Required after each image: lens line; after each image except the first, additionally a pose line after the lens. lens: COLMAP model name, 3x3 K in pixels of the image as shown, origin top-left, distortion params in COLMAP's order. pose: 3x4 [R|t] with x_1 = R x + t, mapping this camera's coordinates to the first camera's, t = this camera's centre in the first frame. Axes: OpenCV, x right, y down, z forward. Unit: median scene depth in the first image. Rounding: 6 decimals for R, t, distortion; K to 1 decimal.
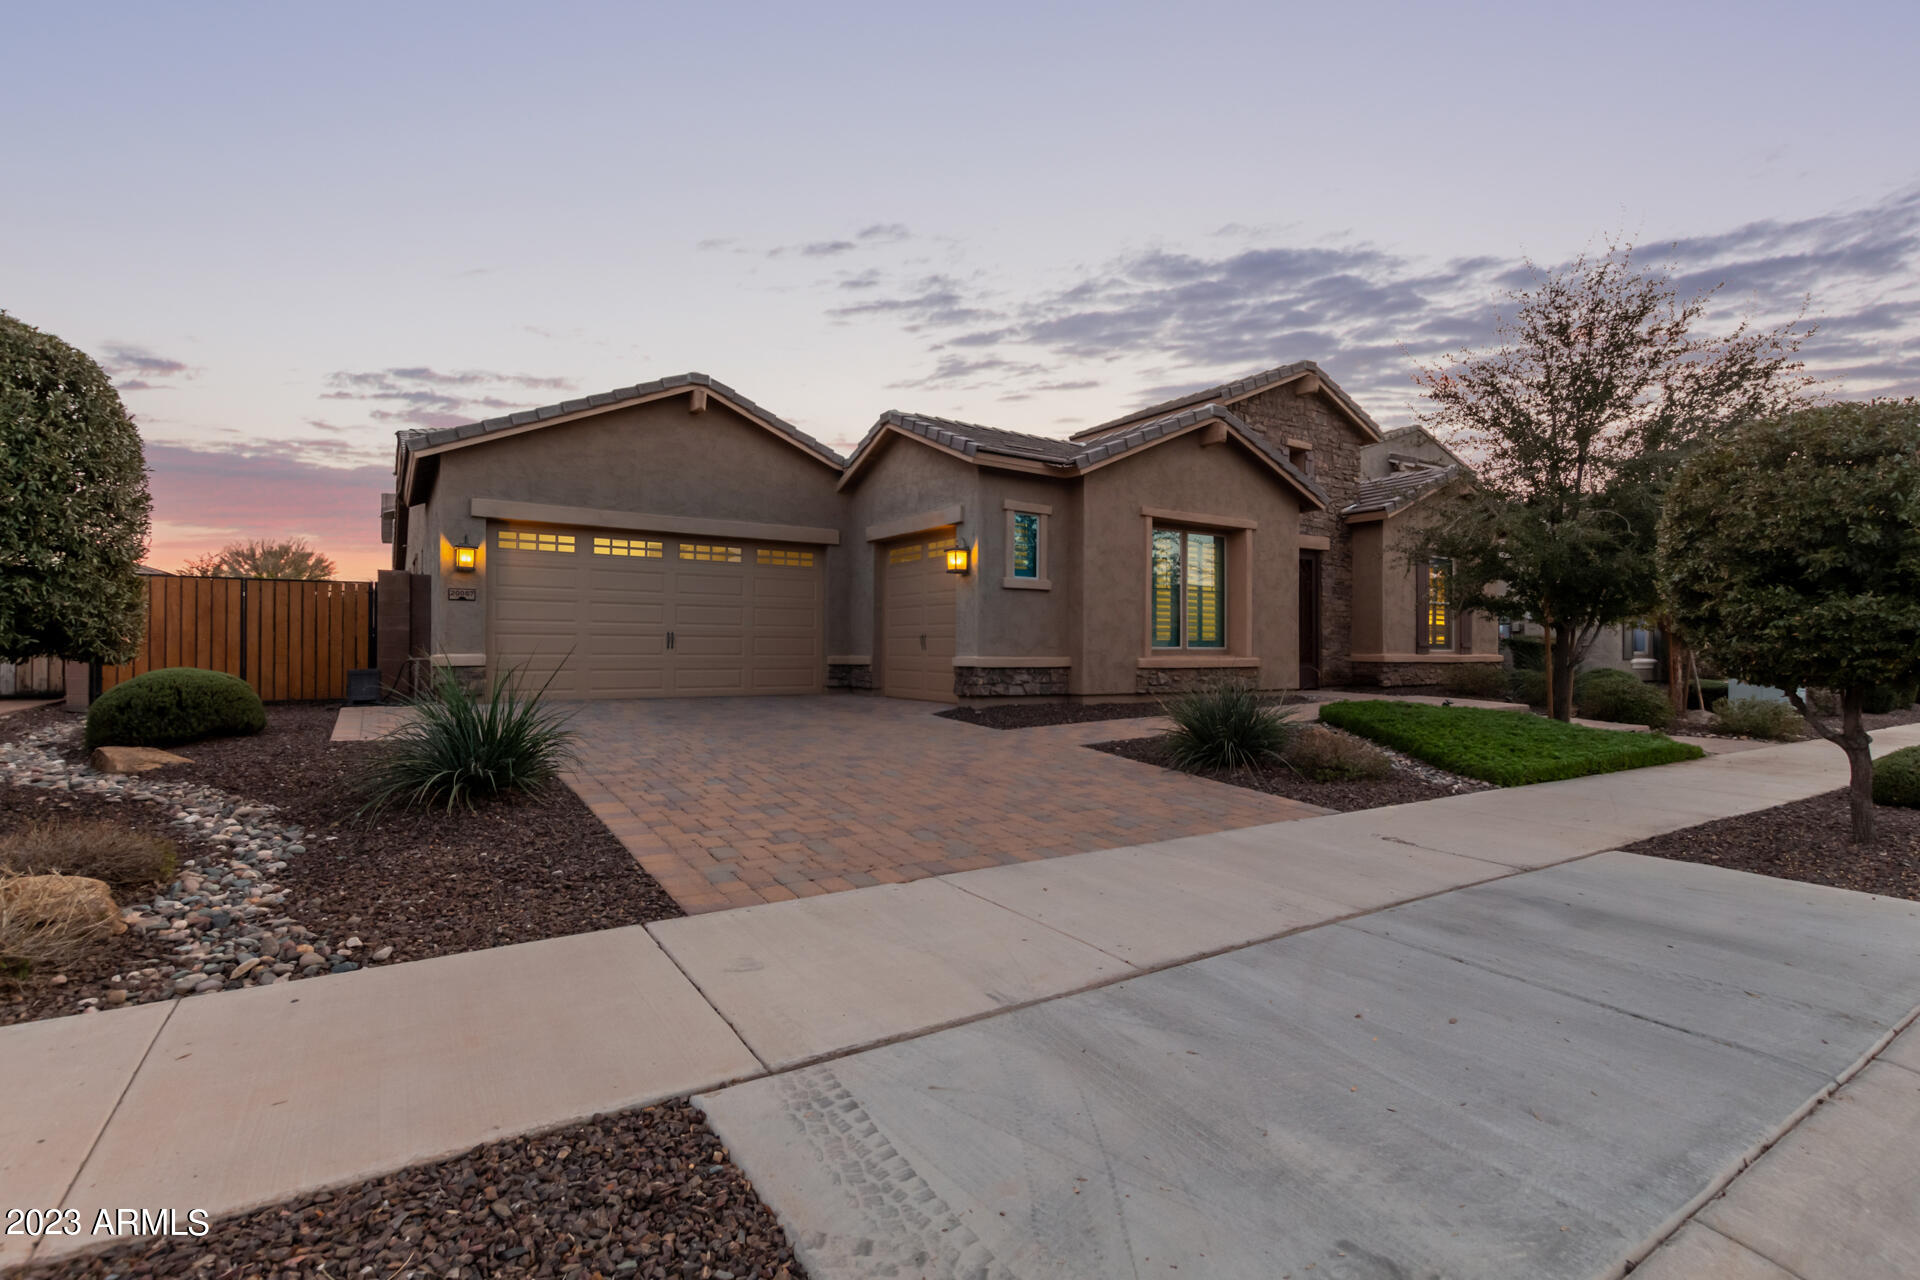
lens RADIAL K [[885.0, 0, 963.1], [0, 885.0, 641.3], [0, 0, 1]] dist [0.010069, -0.005506]
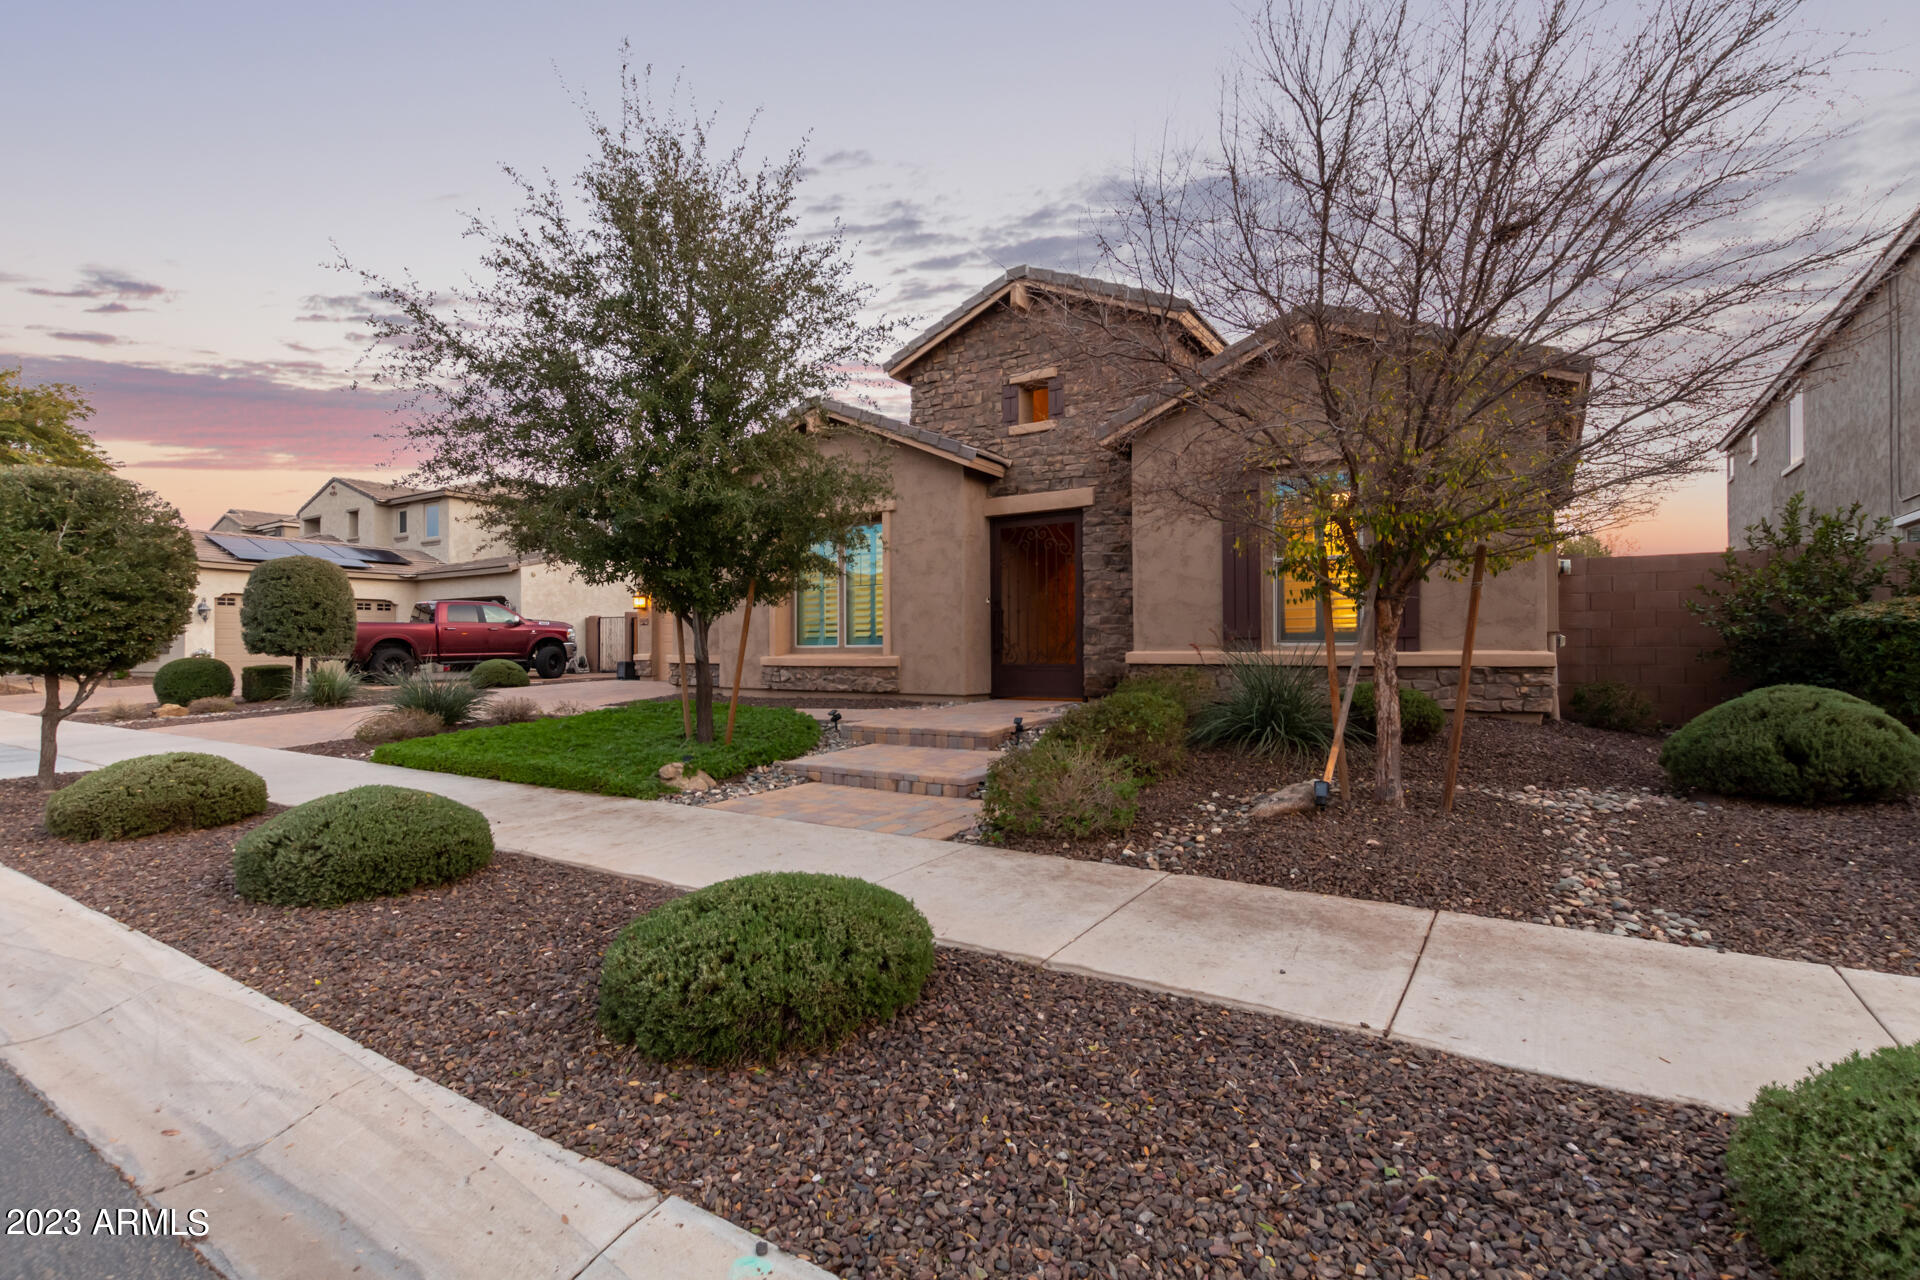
lens RADIAL K [[885.0, 0, 952.3], [0, 885.0, 636.6], [0, 0, 1]] dist [0.010069, -0.005506]
pose [[0.393164, -0.020285, -0.919245, 1.267932], [0.013717, 0.999775, -0.016195, 0.015407], [0.919366, -0.006242, 0.393354, 0.770985]]
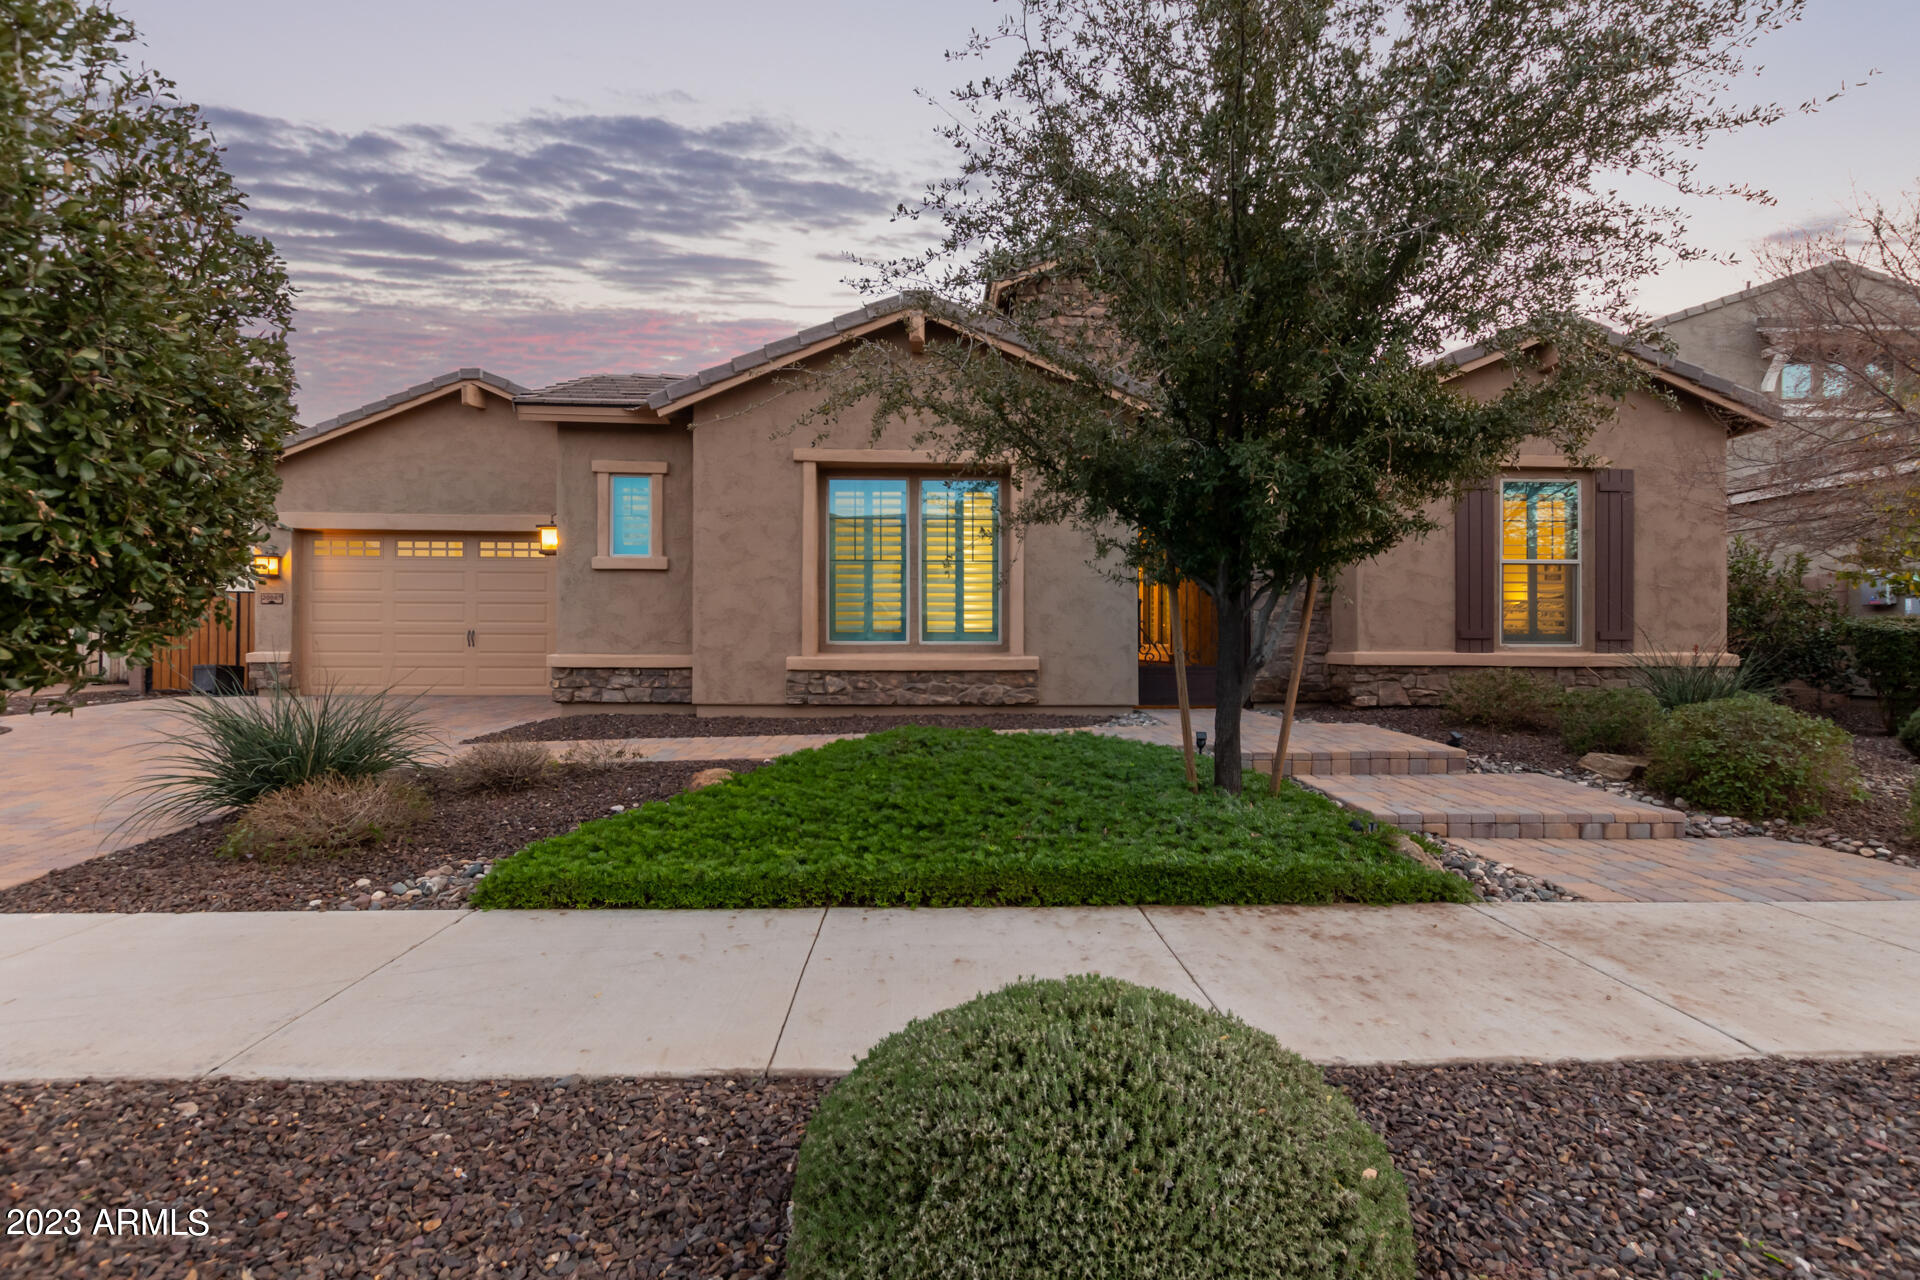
lens RADIAL K [[885.0, 0, 960.1], [0, 885.0, 659.1], [0, 0, 1]] dist [0.010069, -0.005506]
pose [[0.853014, 0.003513, -0.521876, 0.690763], [0.006669, 0.999822, 0.017631, 0.008866], [0.521845, -0.018520, 0.852839, 0.437466]]
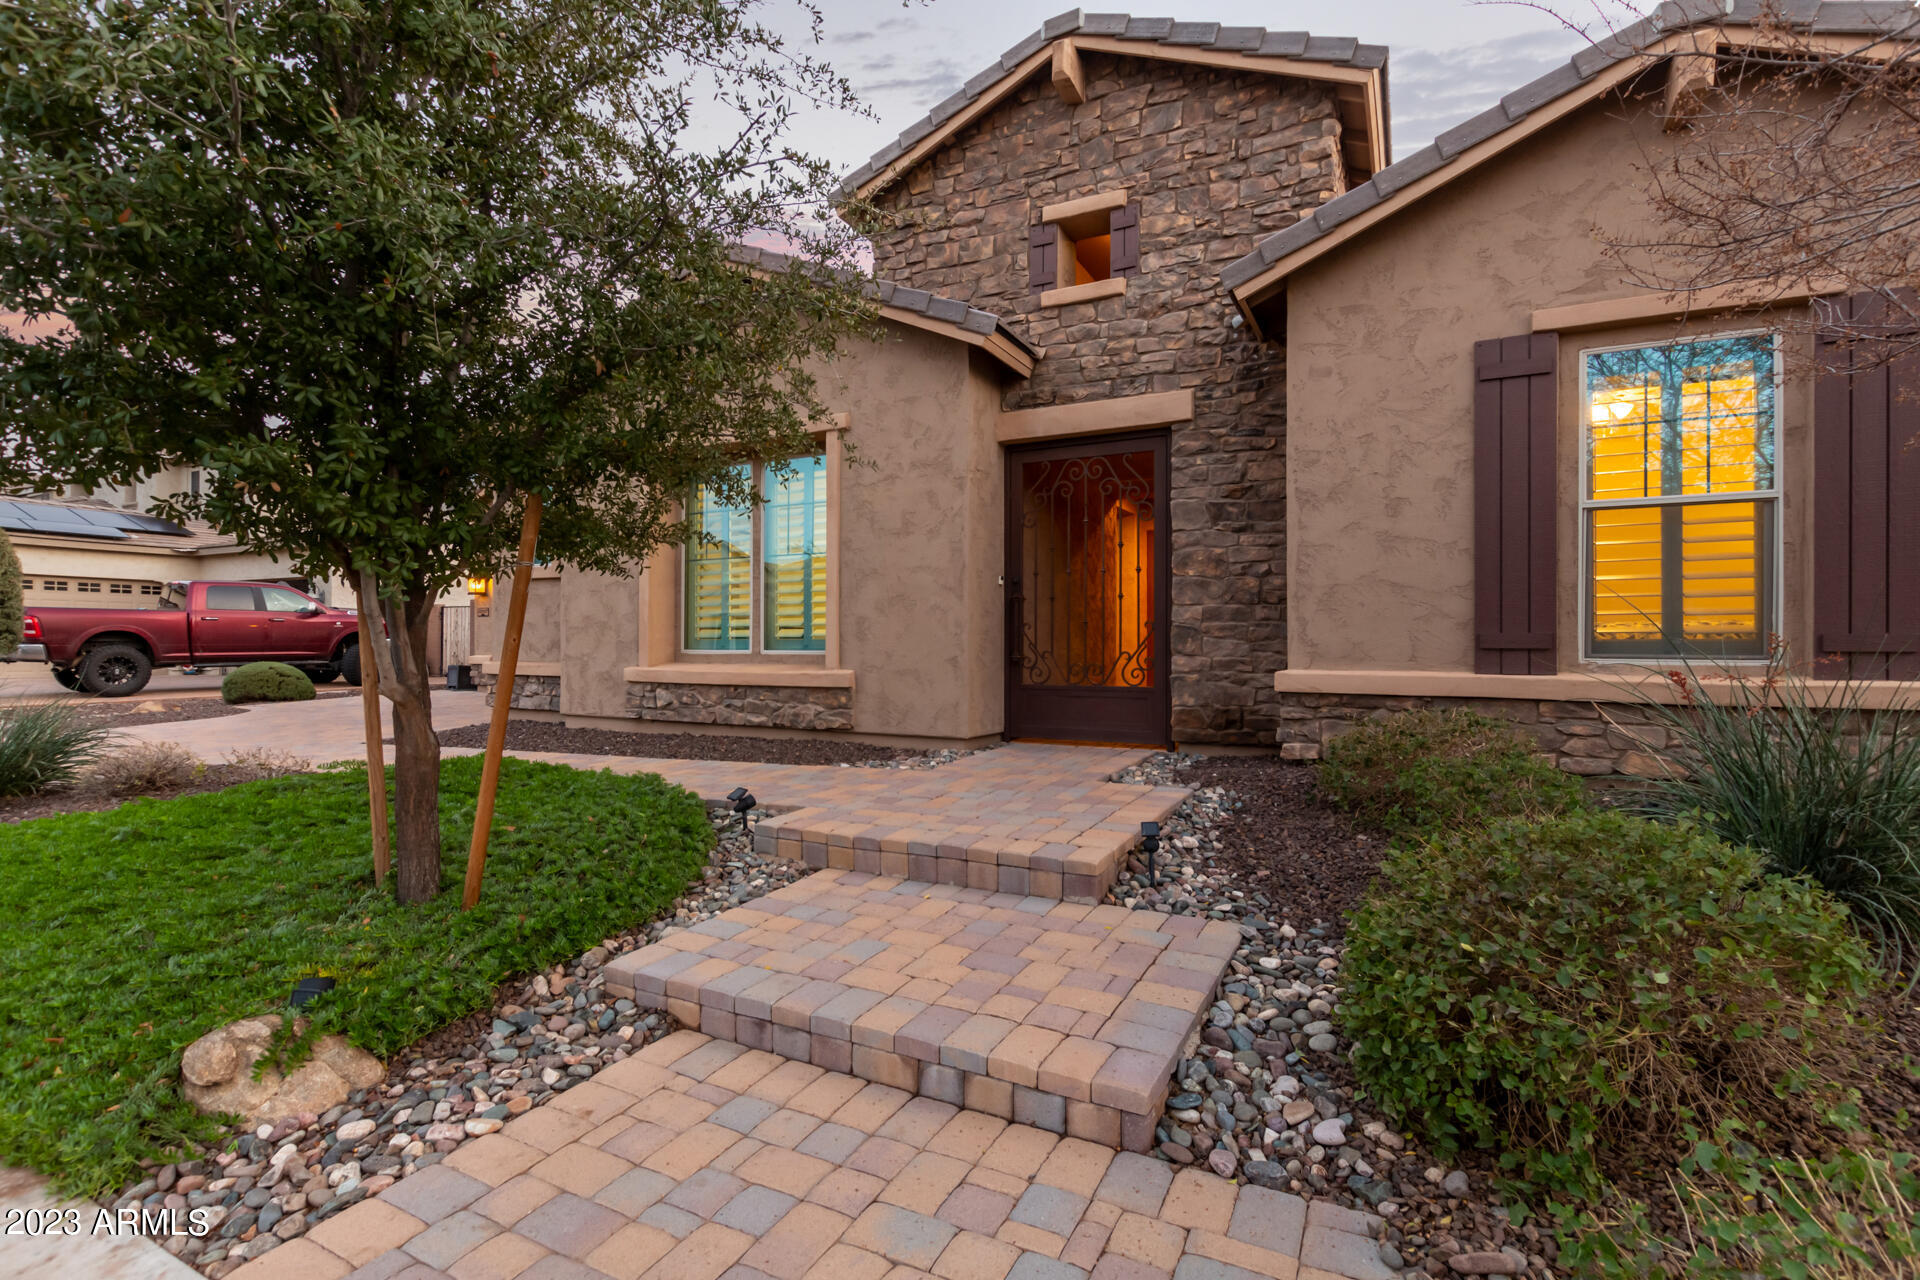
lens RADIAL K [[885.0, 0, 957.5], [0, 885.0, 641.6], [0, 0, 1]] dist [0.010069, -0.005506]
pose [[0.483363, -0.008265, -0.875381, 0.903391], [0.006192, 0.999963, -0.006022, 0.005190], [0.875398, -0.002509, 0.483396, 0.874977]]
